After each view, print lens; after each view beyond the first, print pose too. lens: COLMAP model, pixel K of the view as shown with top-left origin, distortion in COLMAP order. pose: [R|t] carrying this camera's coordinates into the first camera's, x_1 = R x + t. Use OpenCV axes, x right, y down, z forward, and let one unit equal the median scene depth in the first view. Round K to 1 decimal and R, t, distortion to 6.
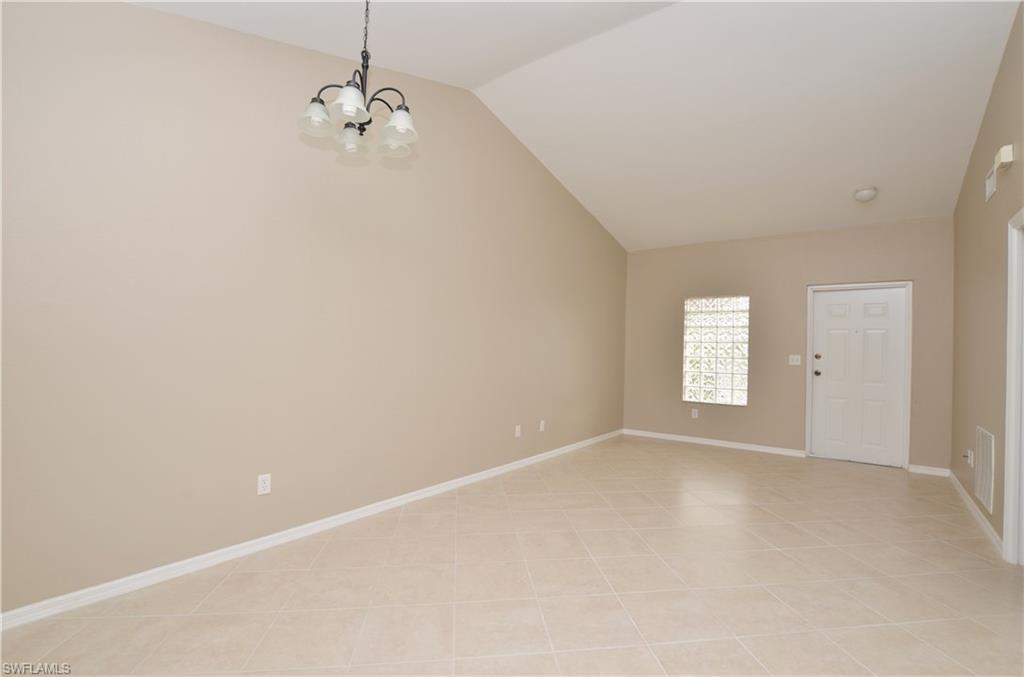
lens RADIAL K [[449.9, 0, 512.4], [0, 449.9, 342.2], [0, 0, 1]] dist [-0.029614, 0.000122]
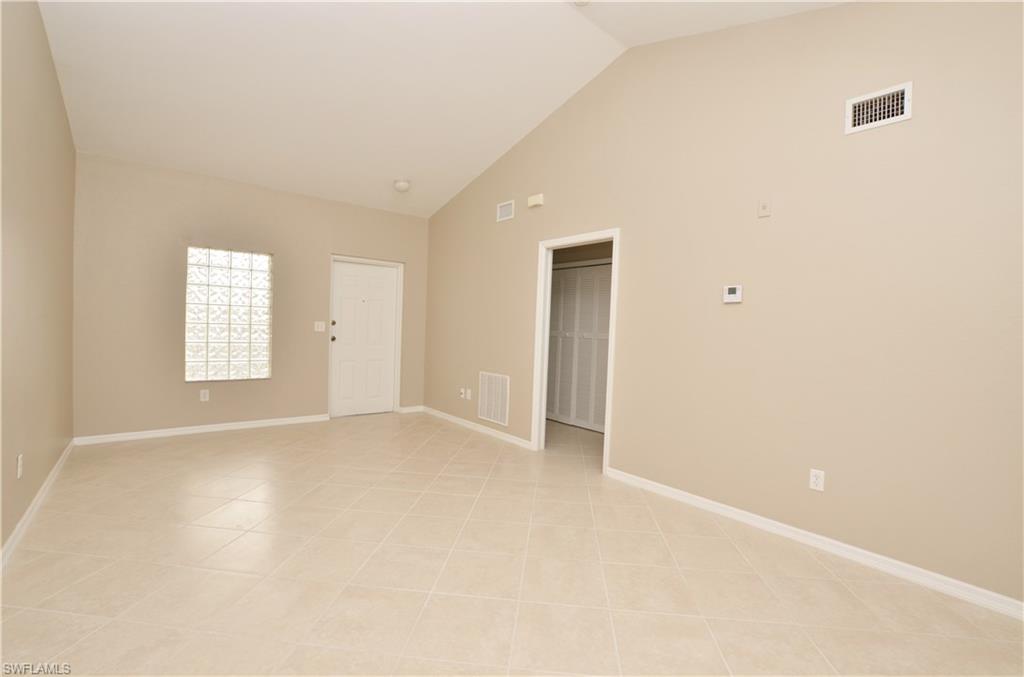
lens RADIAL K [[449.9, 0, 512.4], [0, 449.9, 342.2], [0, 0, 1]] dist [-0.029614, 0.000122]
pose [[0.225013, -0.045987, 0.973270, -0.237502], [-0.040848, 0.997562, 0.056579, 0.000250], [-0.973499, -0.052488, 0.222586, 0.325672]]
